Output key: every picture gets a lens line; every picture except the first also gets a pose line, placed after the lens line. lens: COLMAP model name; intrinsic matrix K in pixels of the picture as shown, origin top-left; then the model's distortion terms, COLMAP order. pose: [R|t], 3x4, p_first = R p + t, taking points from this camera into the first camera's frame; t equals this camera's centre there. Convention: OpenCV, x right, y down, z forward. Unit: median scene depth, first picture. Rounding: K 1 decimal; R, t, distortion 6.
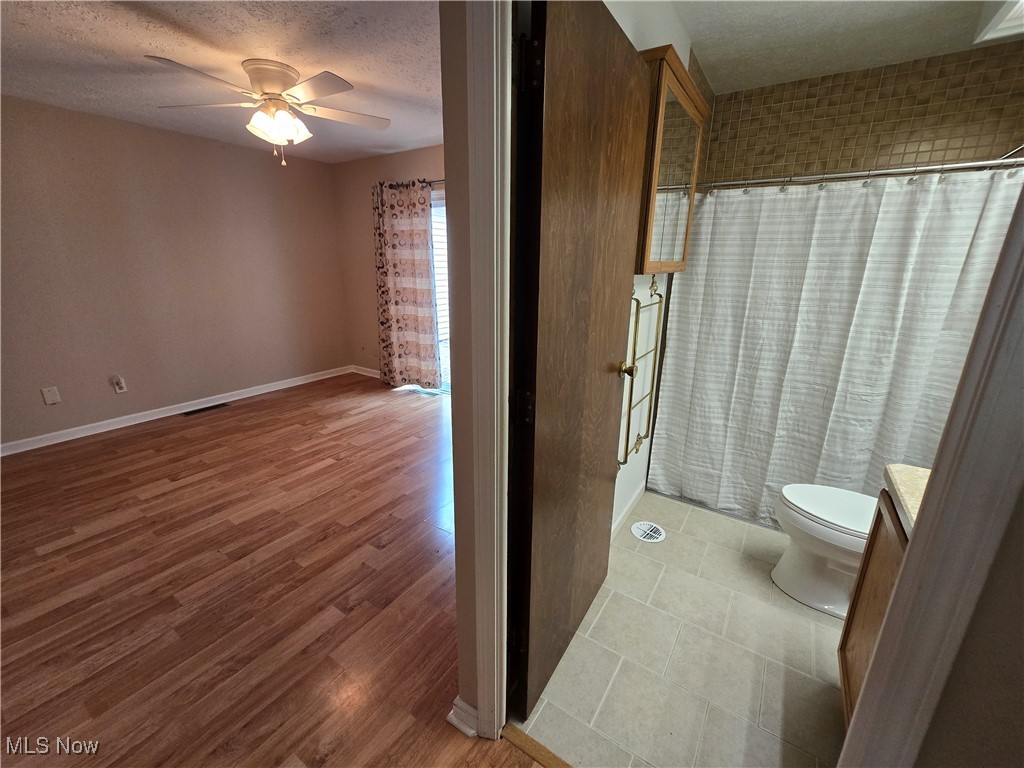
lens RADIAL K [[419.7, 0, 514.9], [0, 419.7, 380.3], [0, 0, 1]] dist [0.001750, -0.002087]
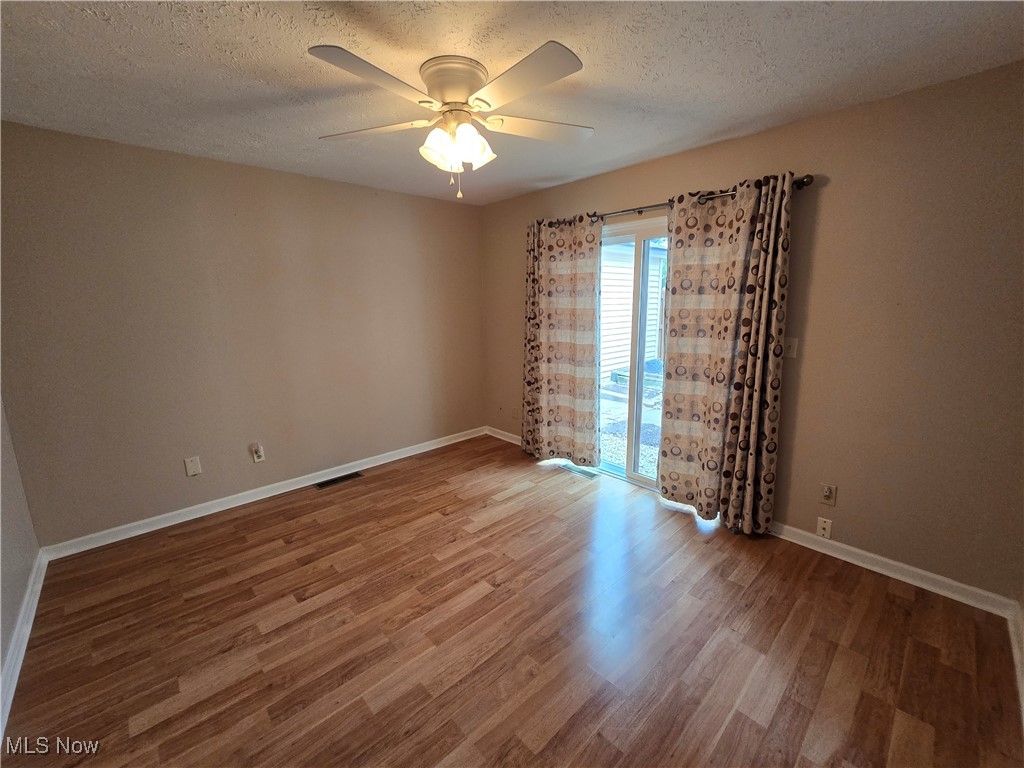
lens RADIAL K [[419.7, 0, 515.5], [0, 419.7, 383.9], [0, 0, 1]] dist [0.001750, -0.002087]
pose [[0.973154, 0.023193, -0.228981, -0.197630], [-0.041086, 0.996435, -0.073687, -0.094167], [0.226456, 0.081117, 0.970638, 0.234127]]
